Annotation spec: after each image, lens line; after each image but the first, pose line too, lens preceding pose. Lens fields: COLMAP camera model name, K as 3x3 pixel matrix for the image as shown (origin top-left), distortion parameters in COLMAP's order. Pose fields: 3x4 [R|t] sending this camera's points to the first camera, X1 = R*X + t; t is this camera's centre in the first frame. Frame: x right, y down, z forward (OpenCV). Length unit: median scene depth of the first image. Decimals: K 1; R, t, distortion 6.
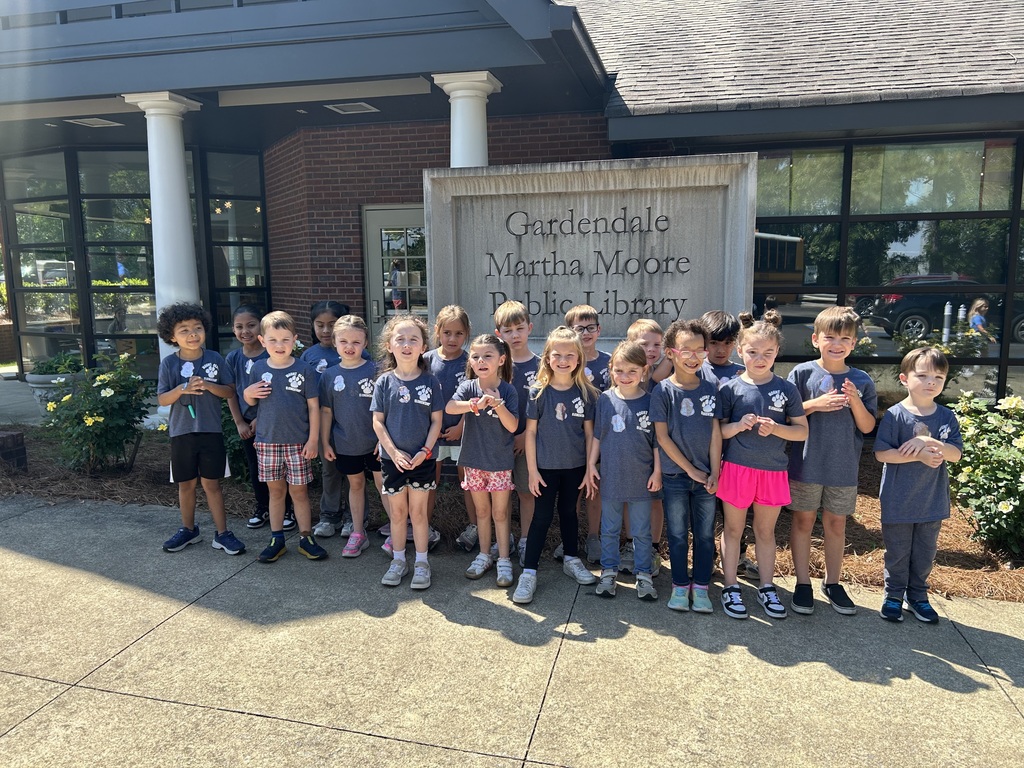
lens RADIAL K [[769.8, 0, 510.5], [0, 769.8, 384.3], [0, 0, 1]] dist [-0.012493, -0.013047]
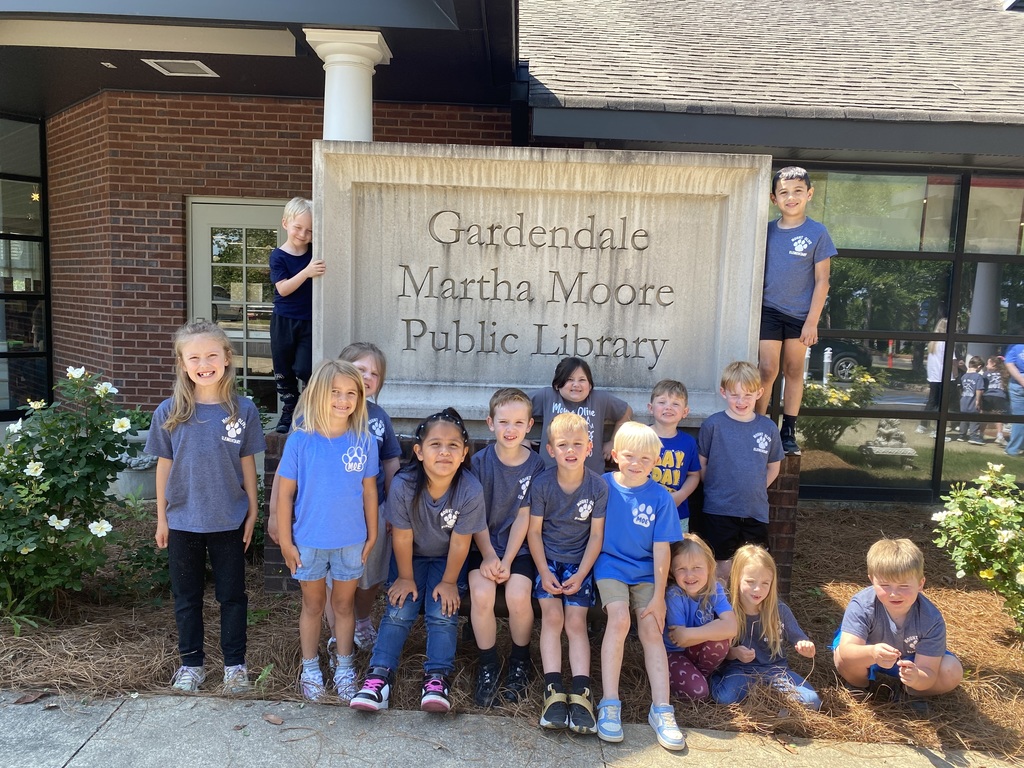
lens RADIAL K [[776.9, 0, 511.9], [0, 776.9, 384.0], [0, 0, 1]] dist [-0.022180, 0.013288]
pose [[0.969036, 0.022273, 0.245913, -0.090648], [-0.014767, 0.999368, -0.032326, -0.032336], [-0.246477, 0.027694, 0.968753, 0.238211]]
